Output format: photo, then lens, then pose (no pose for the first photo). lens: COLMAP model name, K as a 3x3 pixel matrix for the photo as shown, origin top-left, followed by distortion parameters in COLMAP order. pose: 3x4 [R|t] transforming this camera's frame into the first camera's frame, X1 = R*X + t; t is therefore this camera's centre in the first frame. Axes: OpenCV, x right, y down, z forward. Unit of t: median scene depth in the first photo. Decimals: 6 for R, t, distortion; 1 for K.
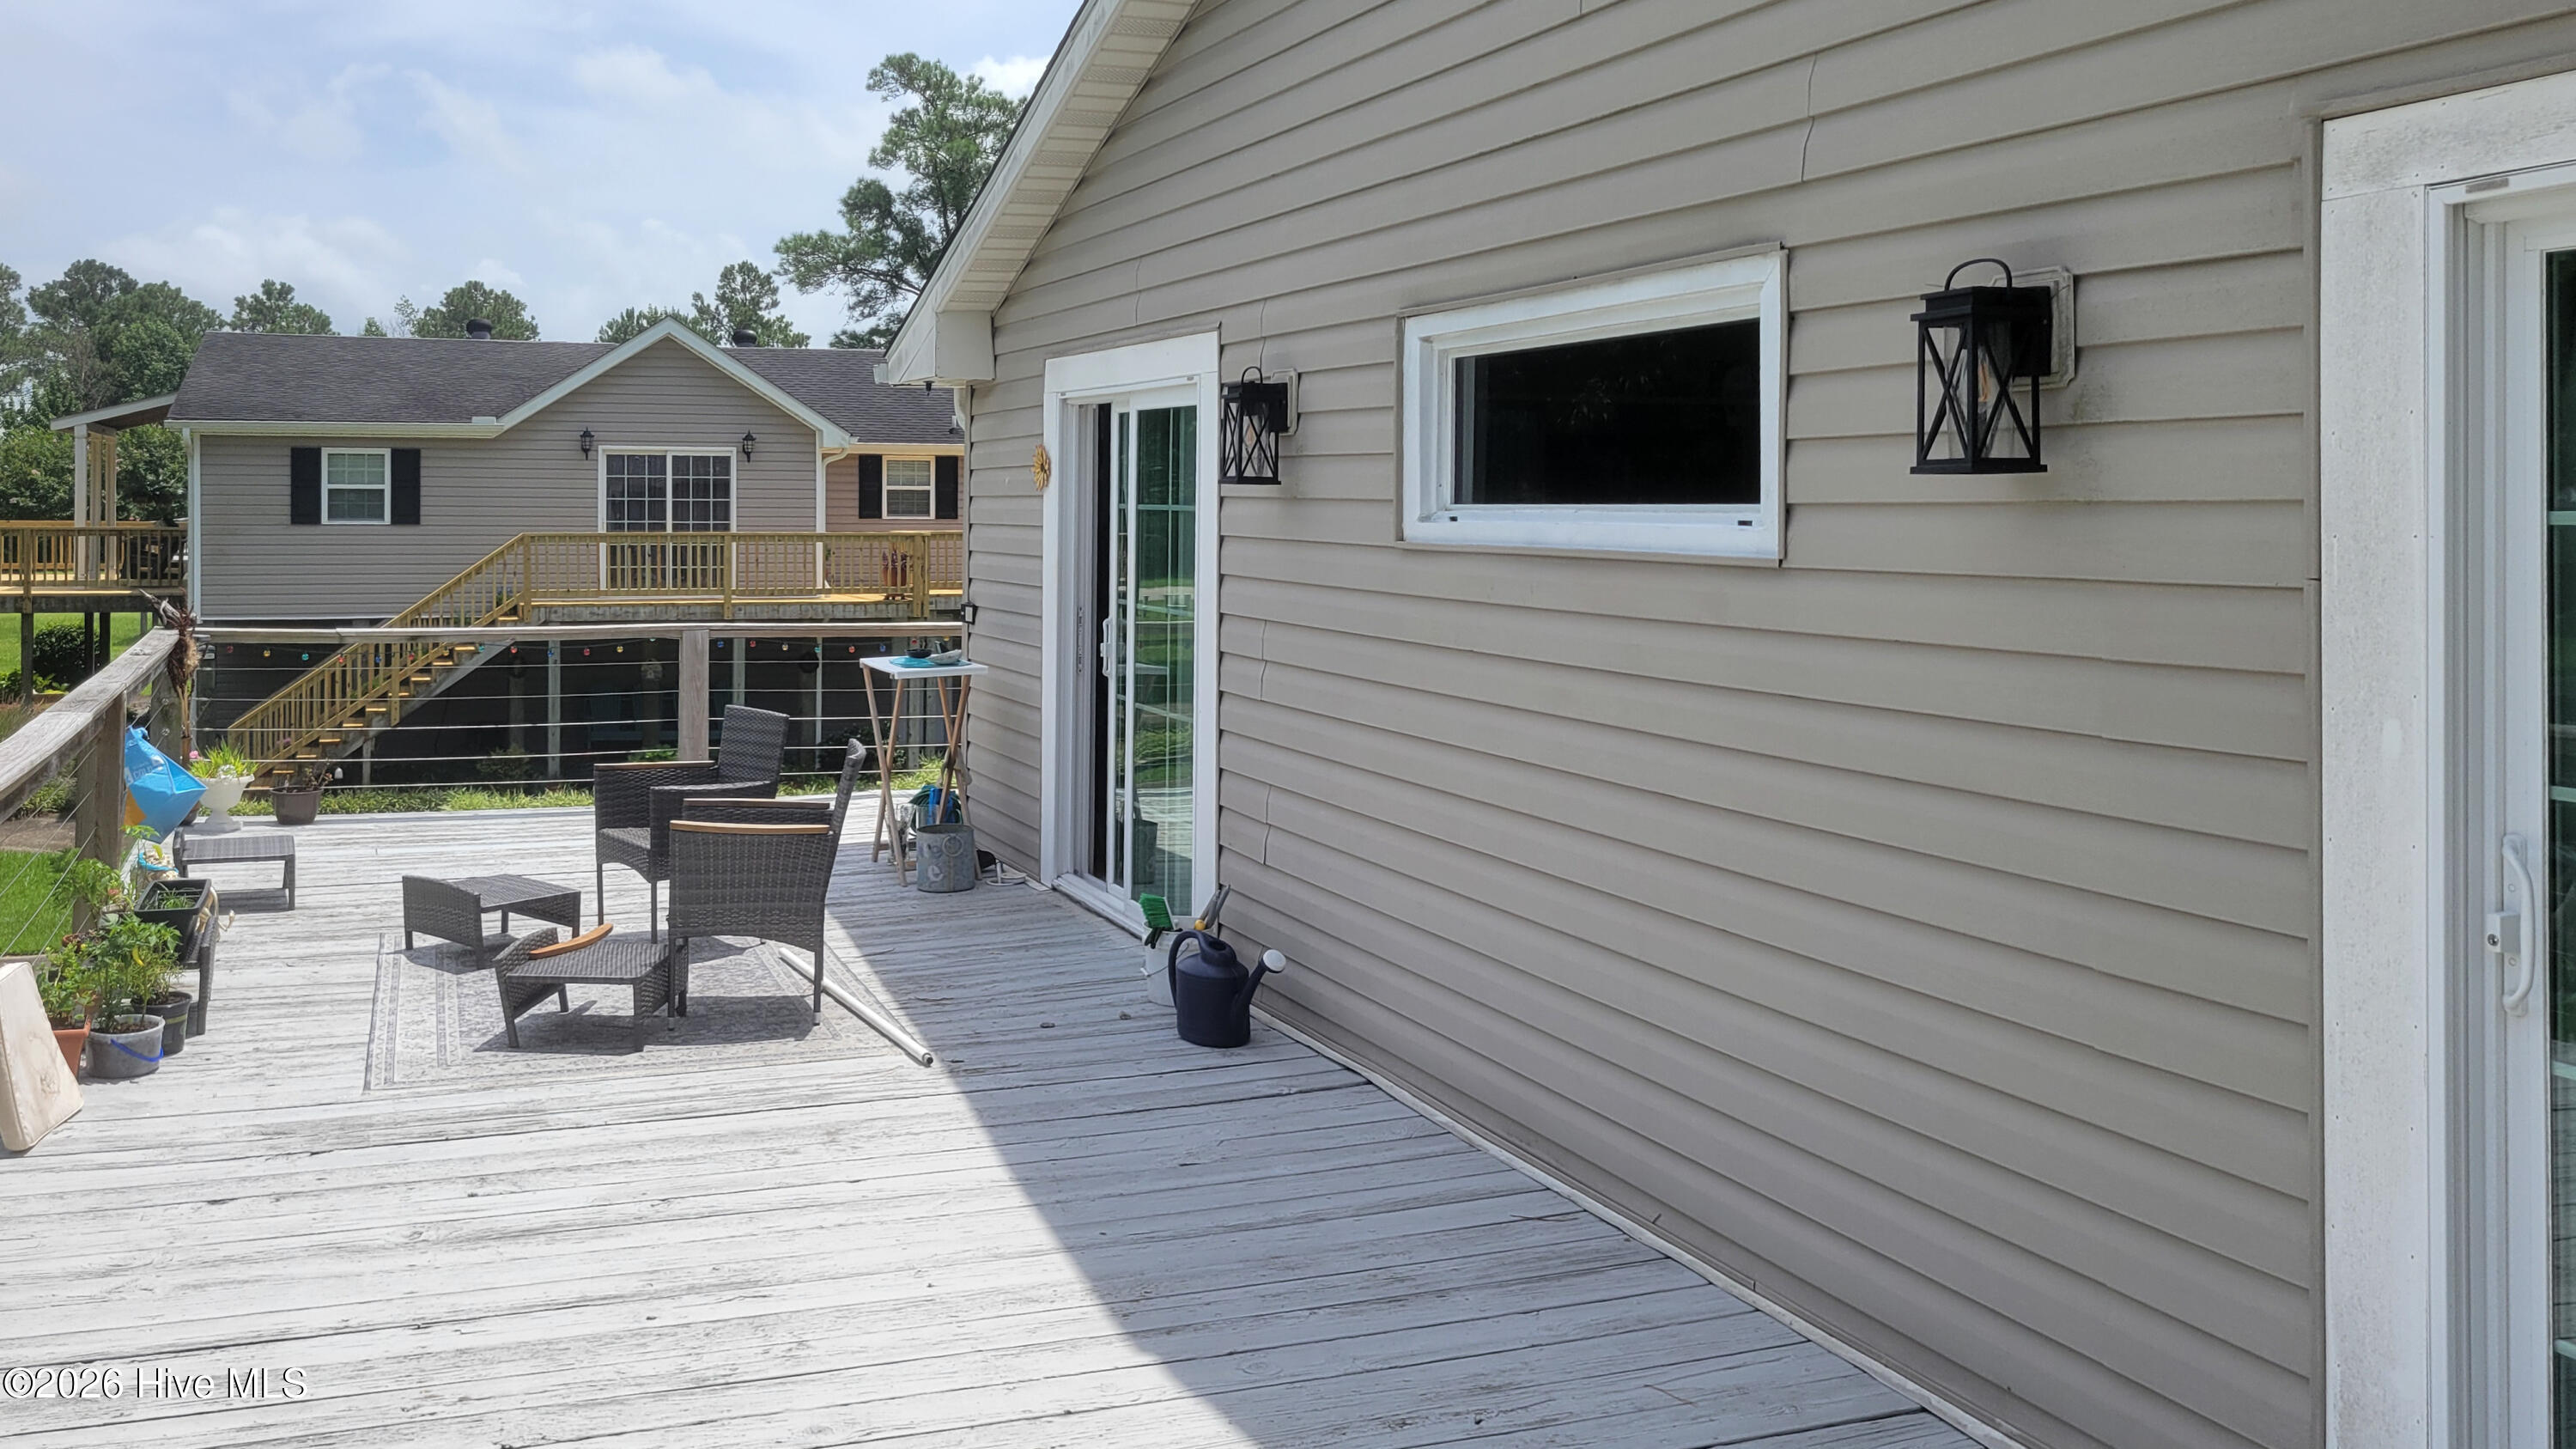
lens RADIAL K [[2296.4, 0, 1288.0], [0, 2296.4, 724.5], [0, 0, 1]] dist [0.051646, -0.024199]
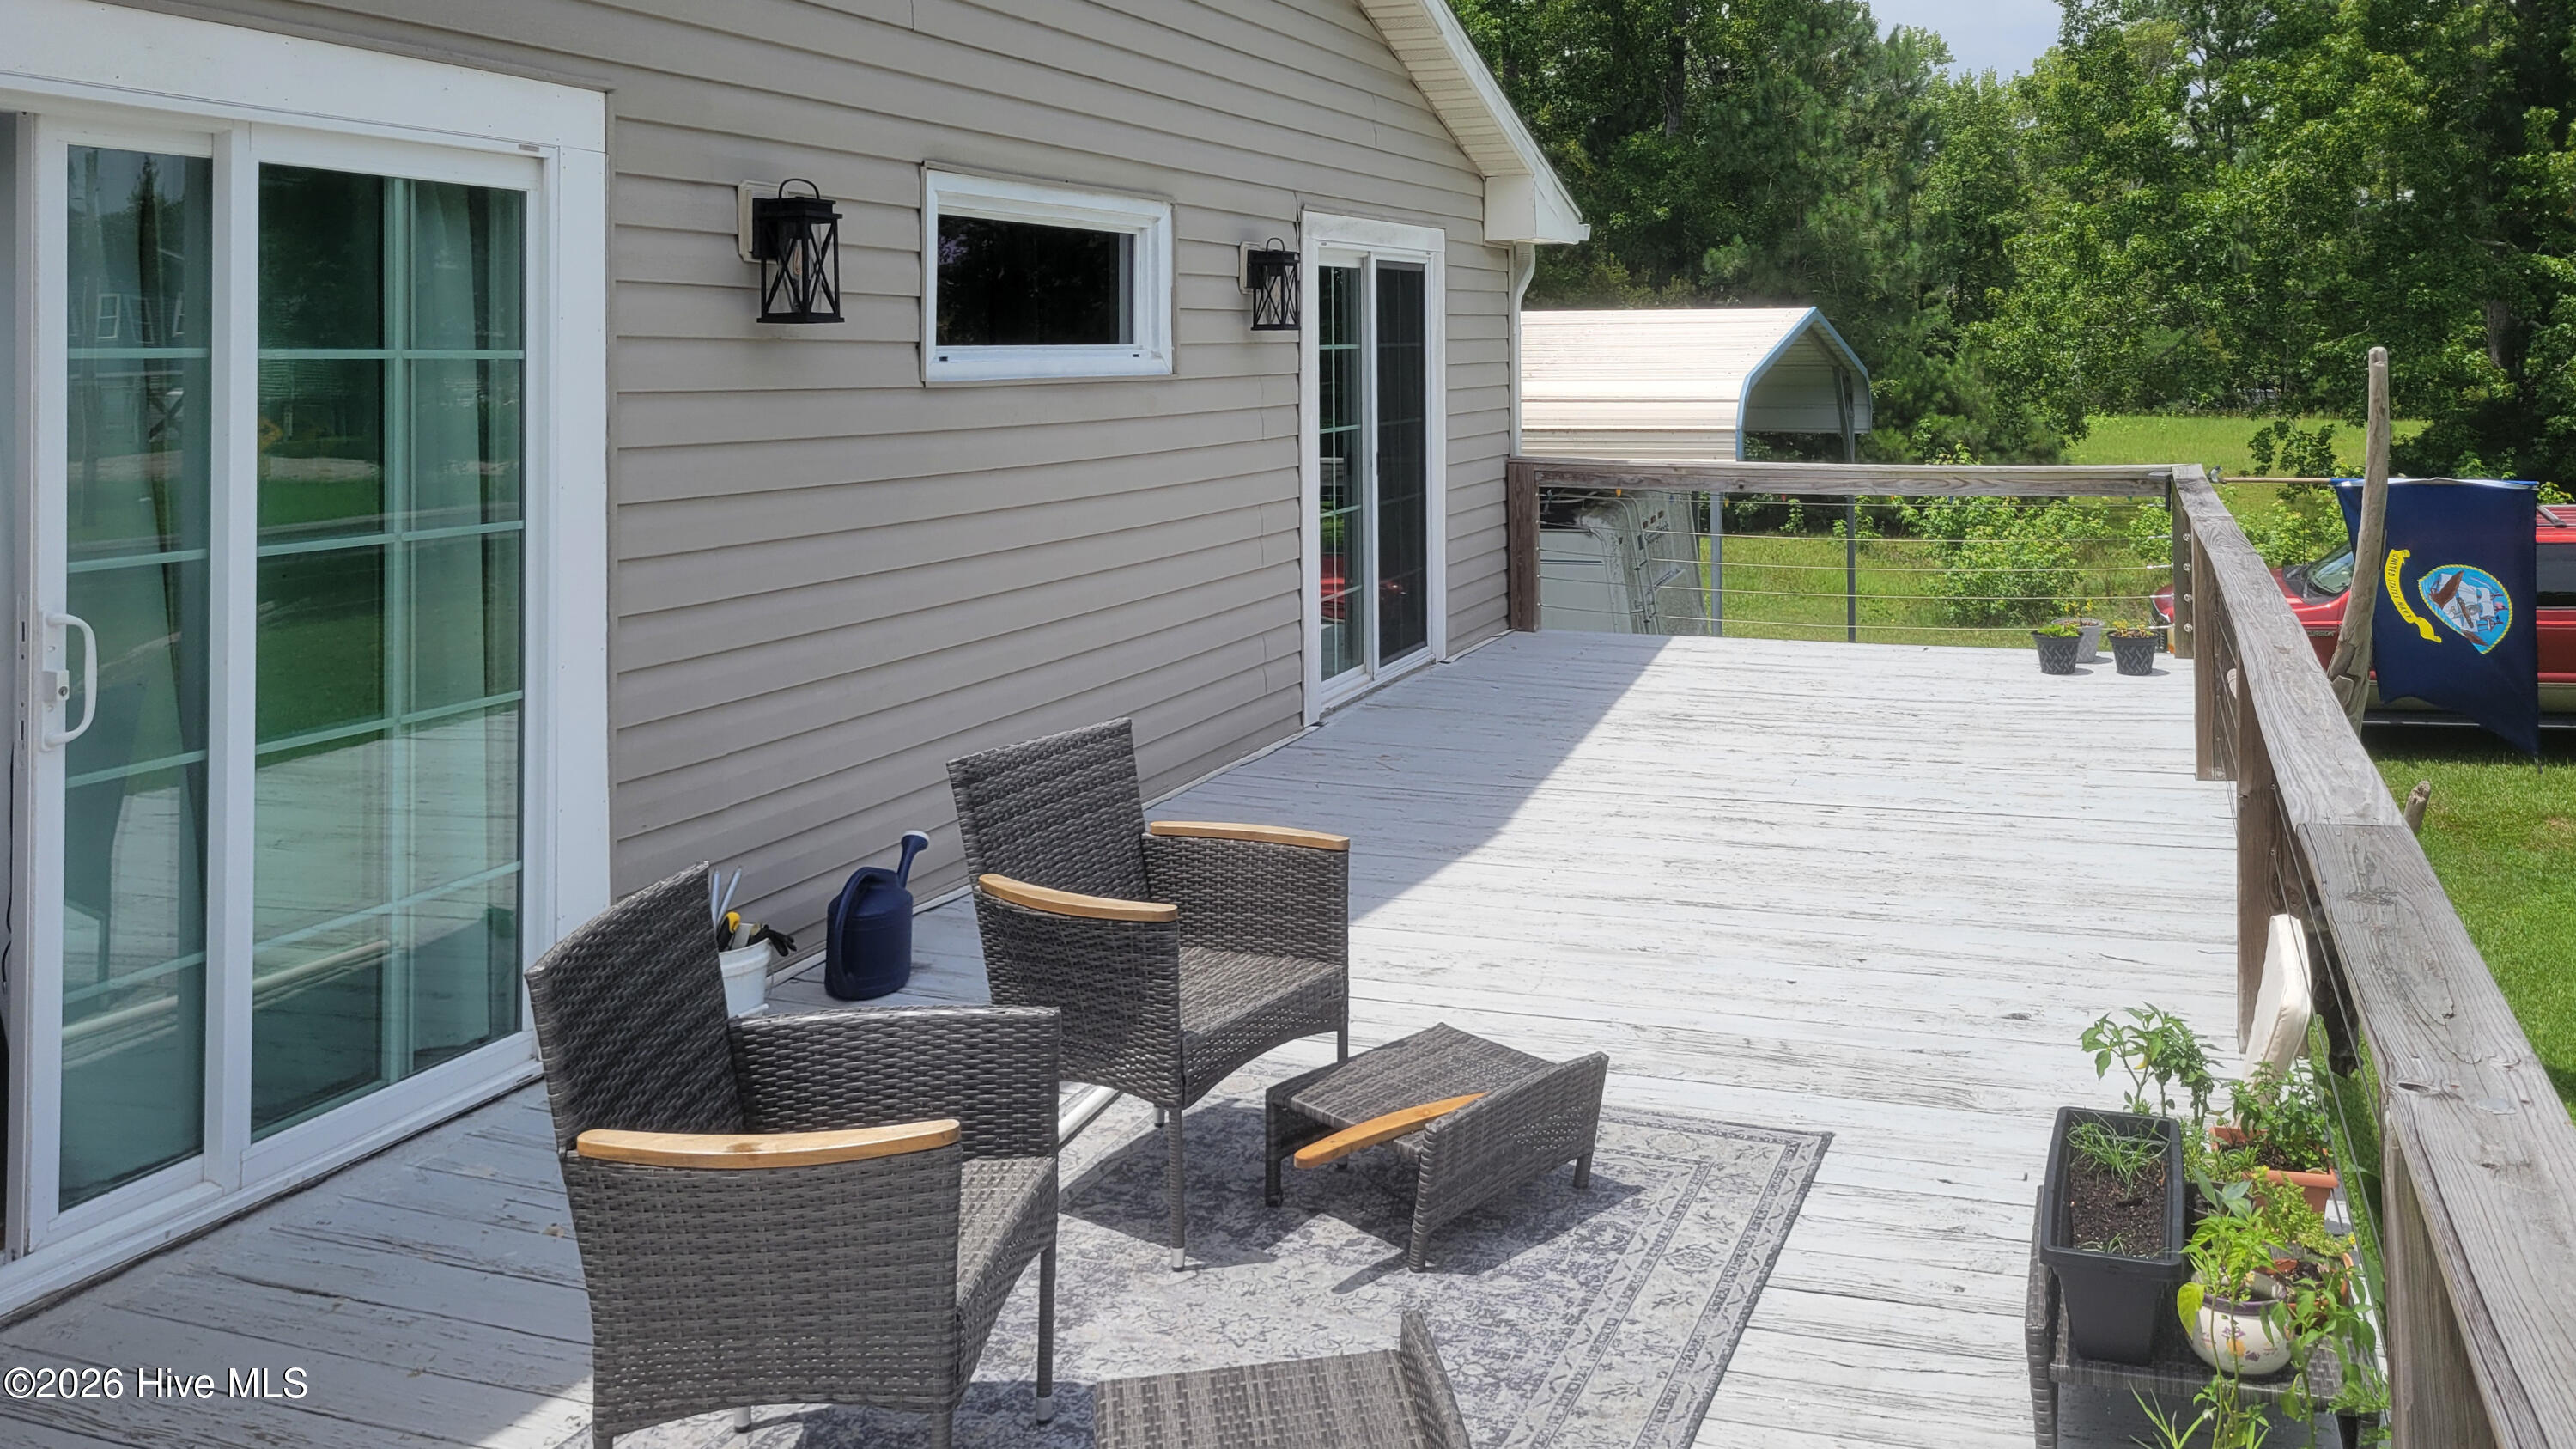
lens RADIAL K [[2296.4, 0, 1288.0], [0, 2296.4, 724.5], [0, 0, 1]] dist [0.051646, -0.024199]
pose [[-0.741253, -0.113342, 0.661587, -0.845848], [0.062554, 0.969686, 0.236211, -0.177255], [-0.668304, 0.216478, -0.711693, 1.784077]]
